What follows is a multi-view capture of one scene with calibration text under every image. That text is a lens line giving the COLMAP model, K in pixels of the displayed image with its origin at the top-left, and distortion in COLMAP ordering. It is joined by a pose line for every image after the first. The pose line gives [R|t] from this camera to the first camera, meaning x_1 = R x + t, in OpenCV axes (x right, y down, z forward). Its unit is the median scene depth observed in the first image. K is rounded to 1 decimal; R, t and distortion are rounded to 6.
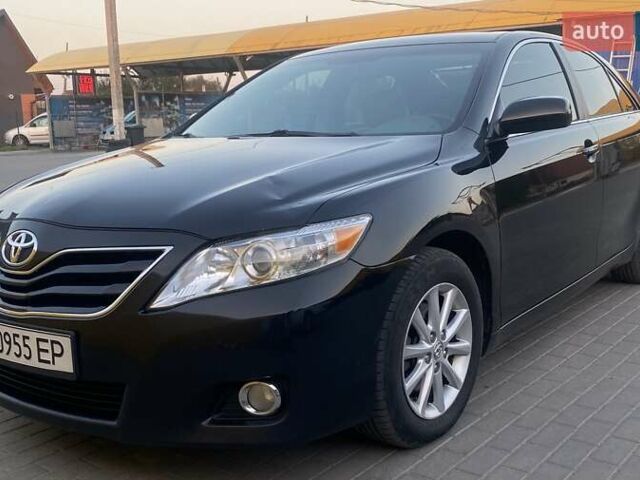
lens RADIAL K [[712.1, 0, 320.0], [0, 712.1, 240.0], [0, 0, 1]] dist [0.007656, -0.002412]
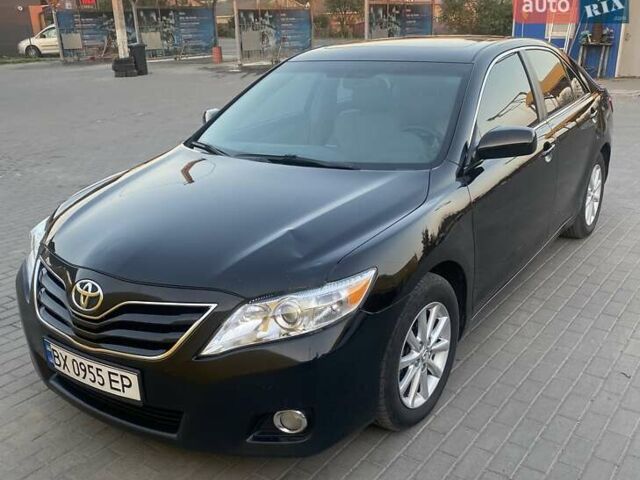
lens RADIAL K [[602.7, 0, 320.0], [0, 602.7, 240.0], [0, 0, 1]] dist [0.004249, 0.002586]
pose [[0.999489, -0.012157, 0.029570, -0.050549], [0.007127, 0.986334, 0.164607, -0.232387], [-0.031167, -0.164312, 0.985916, -0.010213]]
